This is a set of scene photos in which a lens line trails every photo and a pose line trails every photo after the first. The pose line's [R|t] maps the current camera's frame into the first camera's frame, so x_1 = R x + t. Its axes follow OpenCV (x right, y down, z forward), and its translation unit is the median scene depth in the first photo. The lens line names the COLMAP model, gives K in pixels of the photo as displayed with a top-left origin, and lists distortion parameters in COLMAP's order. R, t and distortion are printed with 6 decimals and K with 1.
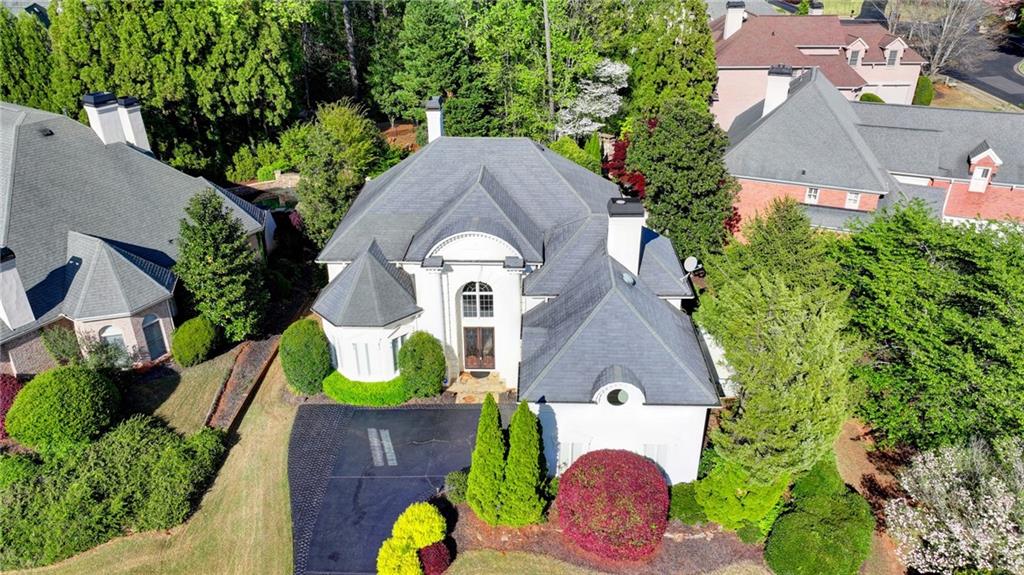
lens RADIAL K [[719.4, 0, 518.1], [0, 719.4, 285.8], [0, 0, 1]] dist [-0.011109, 0.031318]
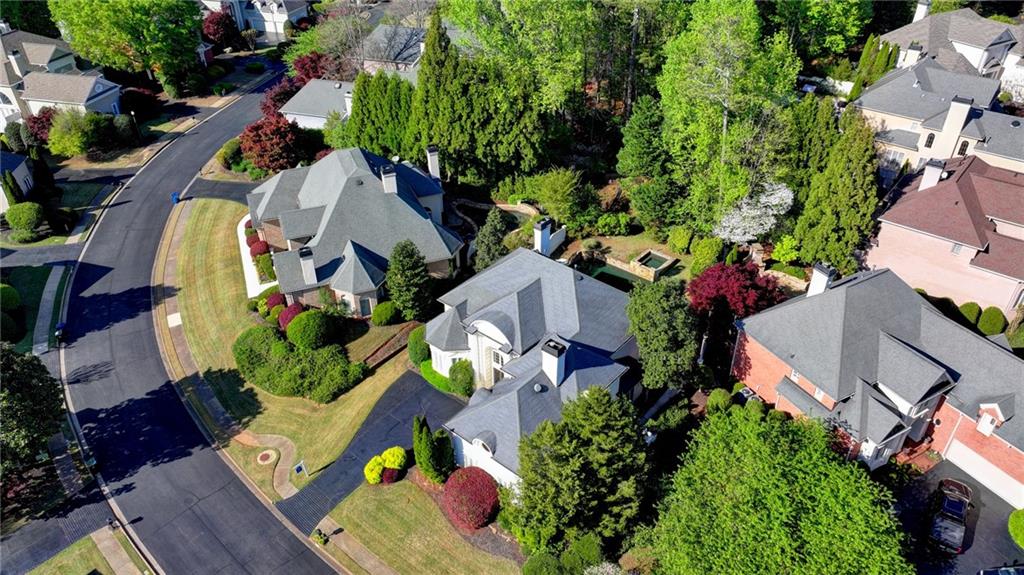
lens RADIAL K [[719.4, 0, 518.1], [0, 719.4, 285.8], [0, 0, 1]] dist [-0.011109, 0.031318]
pose [[0.781343, 0.354843, -0.513410, 0.768585], [-0.283988, 0.934684, 0.213813, -0.497567], [0.555746, -0.021259, 0.831080, -0.364821]]
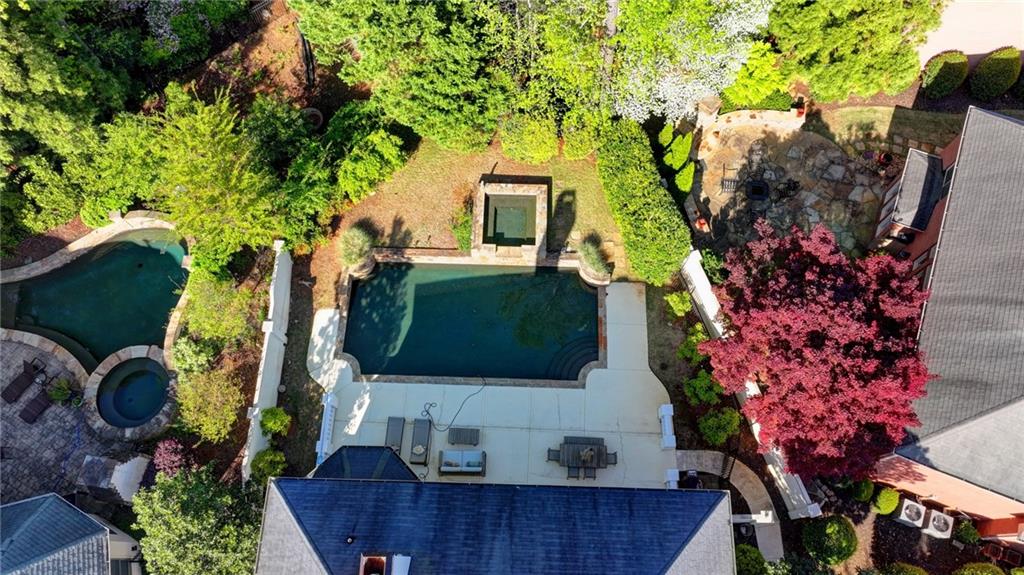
lens RADIAL K [[715.1, 0, 518.7], [0, 715.1, 287.4], [0, 0, 1]] dist [-0.003801, 0.022684]
pose [[0.999982, 0.003428, -0.005021, -0.023563], [0.000736, 0.751591, 0.659629, -0.779199], [0.006035, -0.659620, 0.751575, 0.867364]]
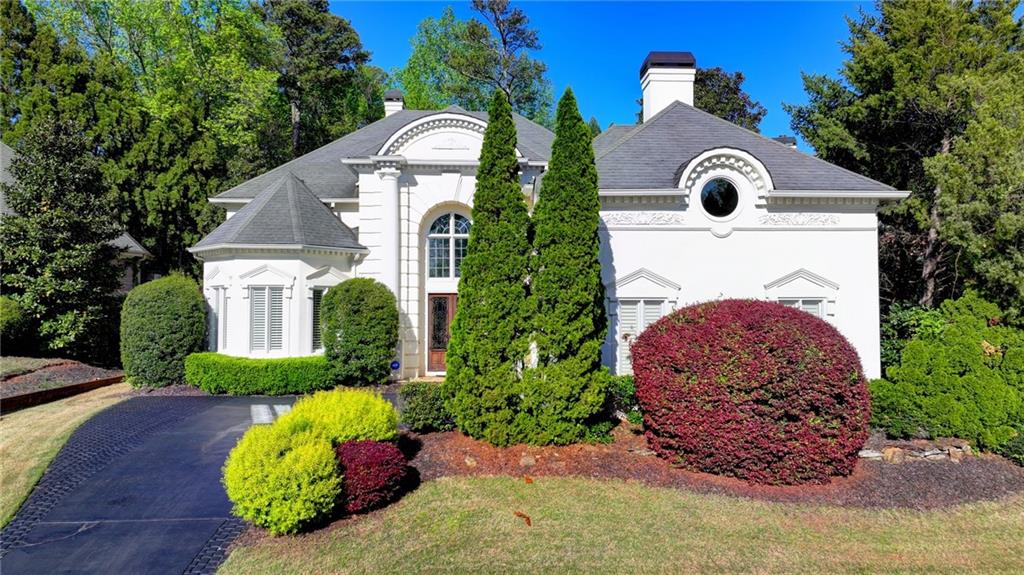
lens RADIAL K [[719.4, 0, 518.1], [0, 719.4, 285.8], [0, 0, 1]] dist [-0.011109, 0.031318]
pose [[0.996608, 0.005403, 0.082121, -0.048549], [0.035737, 0.870439, -0.490976, 0.370765], [-0.074134, 0.492246, 0.867294, 0.430397]]
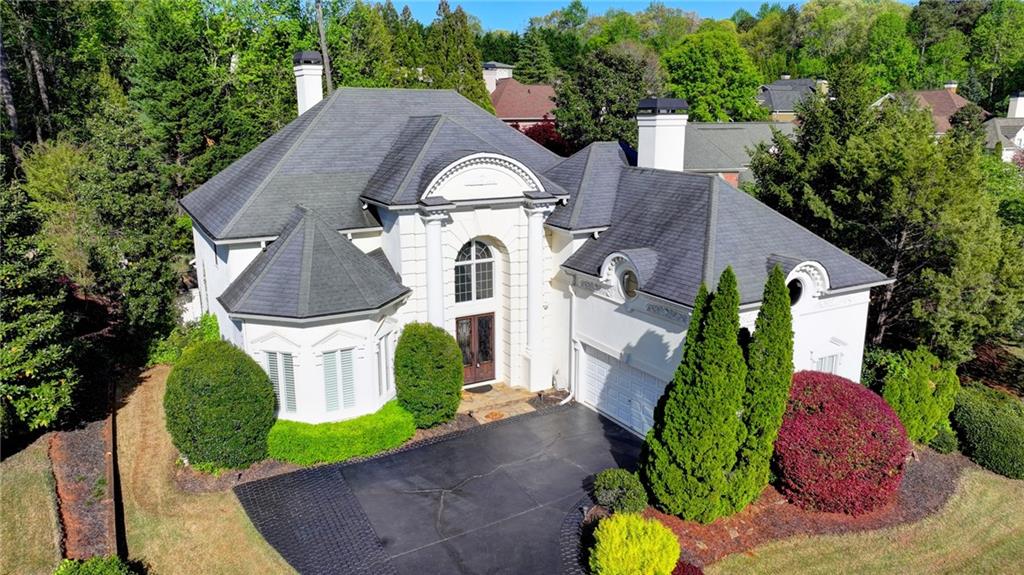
lens RADIAL K [[719.4, 0, 518.1], [0, 719.4, 285.8], [0, 0, 1]] dist [-0.011109, 0.031318]
pose [[0.854460, -0.117236, 0.506116, -0.367747], [0.237152, 0.954800, -0.179208, 0.164824], [-0.462230, 0.273153, 0.843641, 0.385456]]
